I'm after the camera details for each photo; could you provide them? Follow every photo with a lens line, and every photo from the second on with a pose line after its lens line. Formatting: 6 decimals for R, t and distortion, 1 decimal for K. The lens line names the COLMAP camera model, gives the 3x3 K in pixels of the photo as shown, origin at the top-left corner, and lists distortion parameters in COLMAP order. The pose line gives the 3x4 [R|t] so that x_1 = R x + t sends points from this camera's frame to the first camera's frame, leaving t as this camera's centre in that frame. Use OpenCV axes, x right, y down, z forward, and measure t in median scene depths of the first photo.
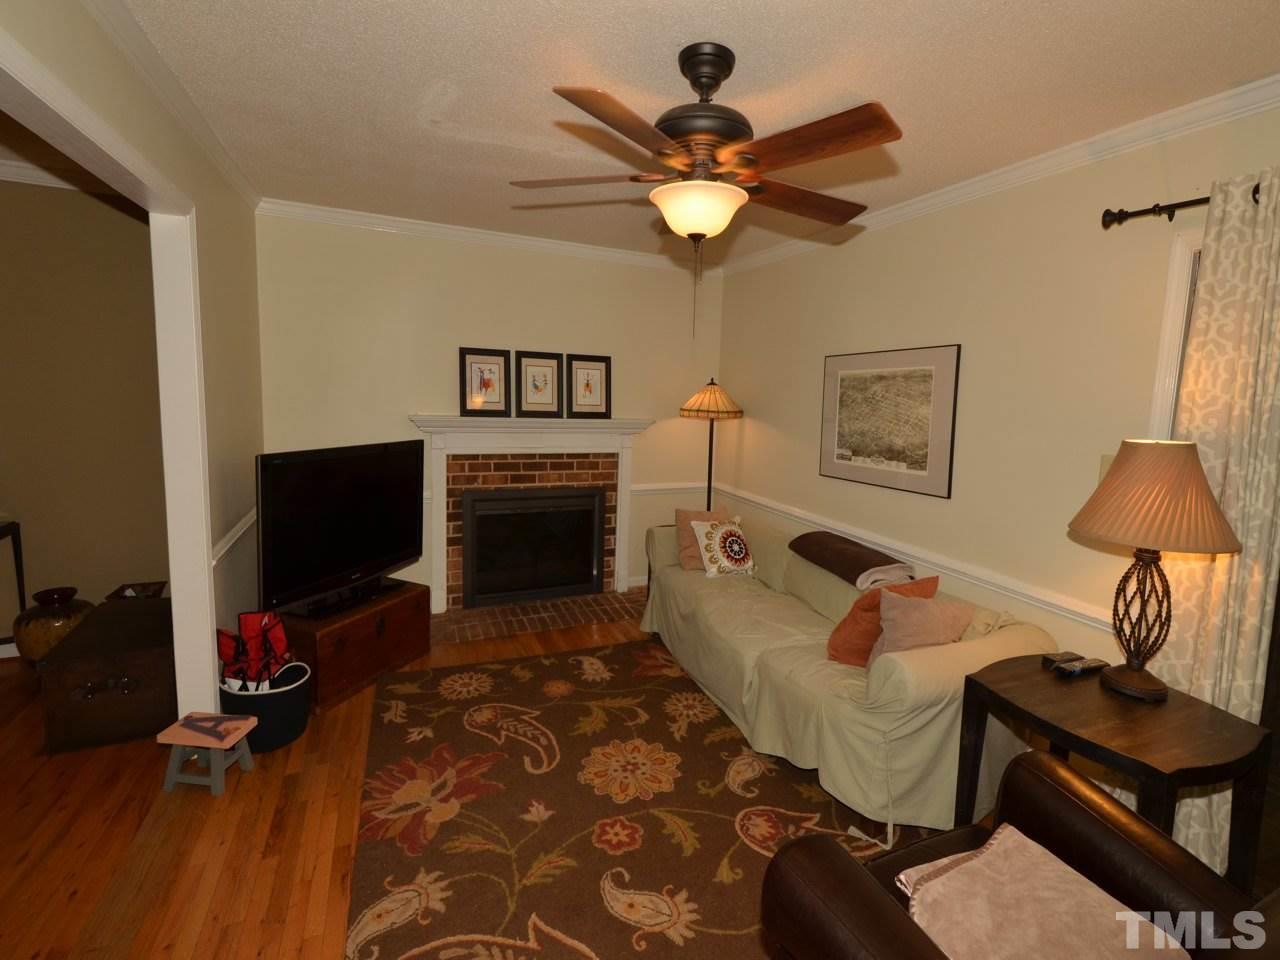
lens RADIAL K [[574.8, 0, 641.5], [0, 574.8, 474.0], [0, 0, 1]] dist [0.001941, -0.001879]
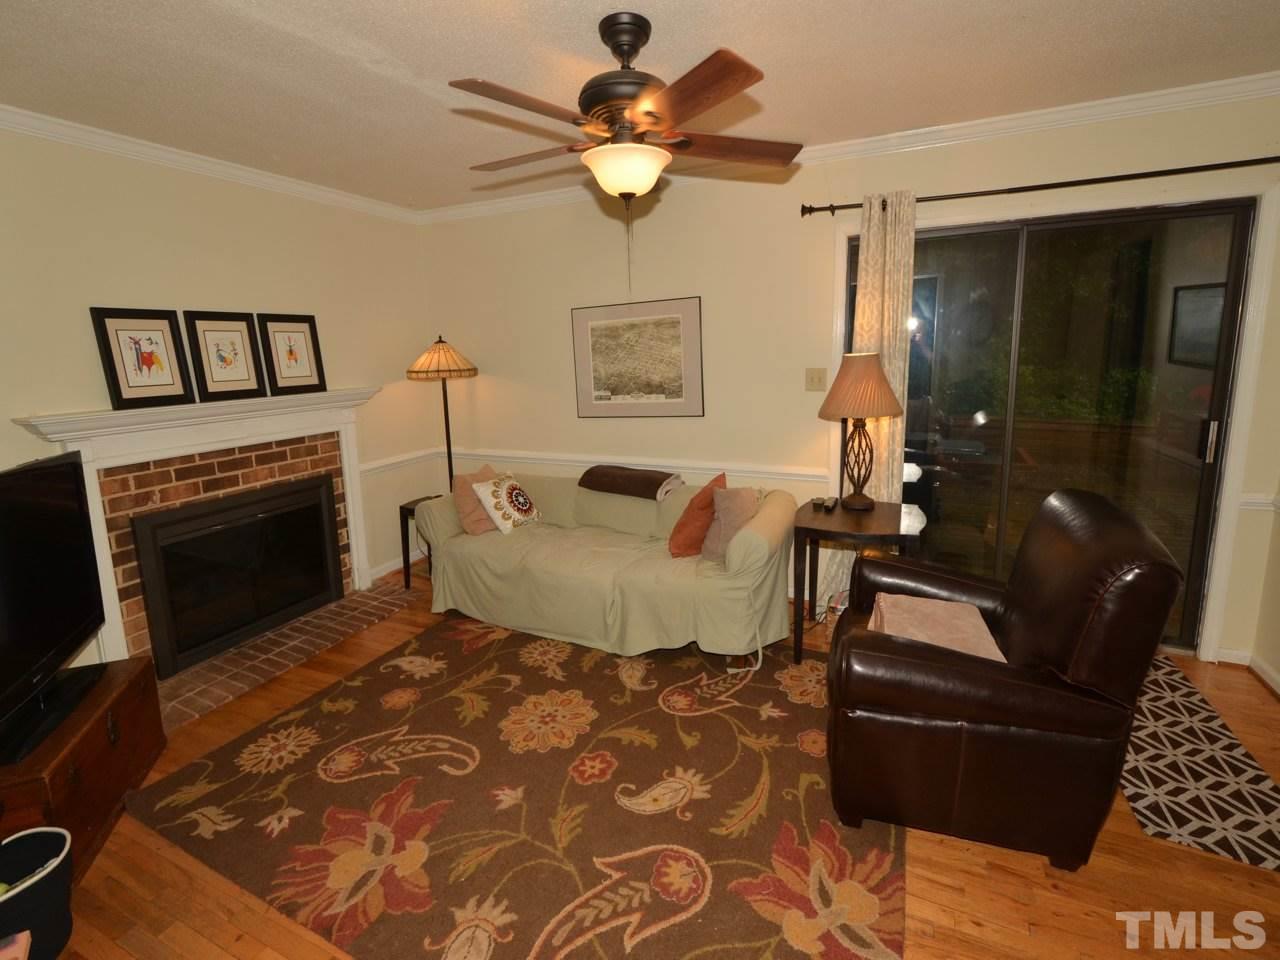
lens RADIAL K [[574.8, 0, 649.8], [0, 574.8, 468.7], [0, 0, 1]] dist [0.001941, -0.001879]
pose [[0.736320, -0.200324, 0.646299, -0.407130], [0.159326, 0.979643, 0.122127, -0.019106], [-0.657607, 0.013047, 0.753248, 0.093873]]
